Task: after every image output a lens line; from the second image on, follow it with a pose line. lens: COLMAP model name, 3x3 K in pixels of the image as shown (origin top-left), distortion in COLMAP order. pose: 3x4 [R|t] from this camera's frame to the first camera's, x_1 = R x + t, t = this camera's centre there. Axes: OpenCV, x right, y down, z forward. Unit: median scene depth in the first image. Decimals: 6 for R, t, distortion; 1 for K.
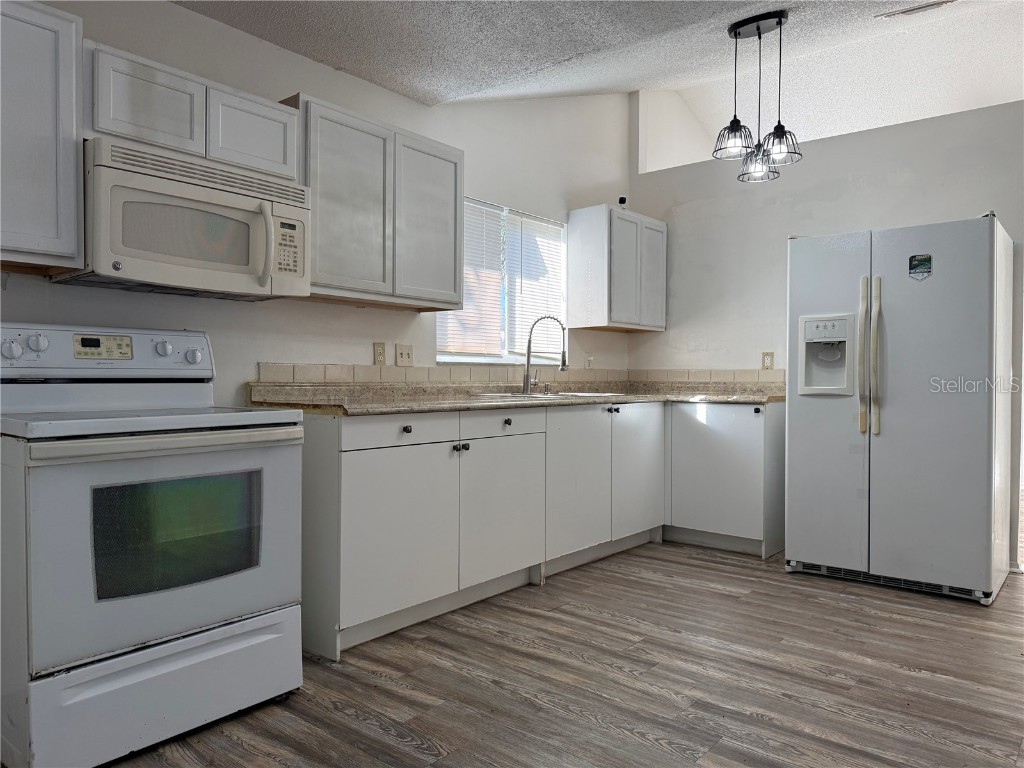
lens RADIAL K [[716.7, 0, 510.7], [0, 716.7, 382.1], [0, 0, 1]] dist [0.071104, -0.095416]
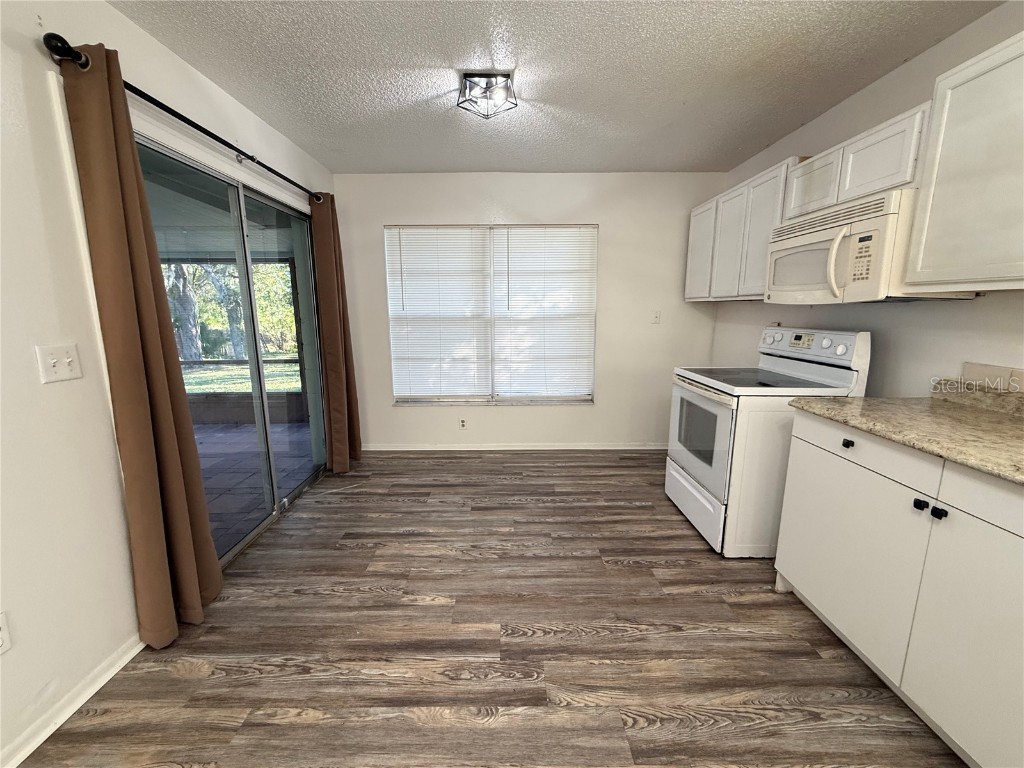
lens RADIAL K [[409.7, 0, 508.4], [0, 409.7, 380.4], [0, 0, 1]] dist [-0.002106, -0.000003]
pose [[-0.761417, 0.107589, -0.639272, 0.590334], [-0.010575, 0.983939, 0.178192, -0.118239], [0.648176, 0.142439, -0.748050, 1.259298]]
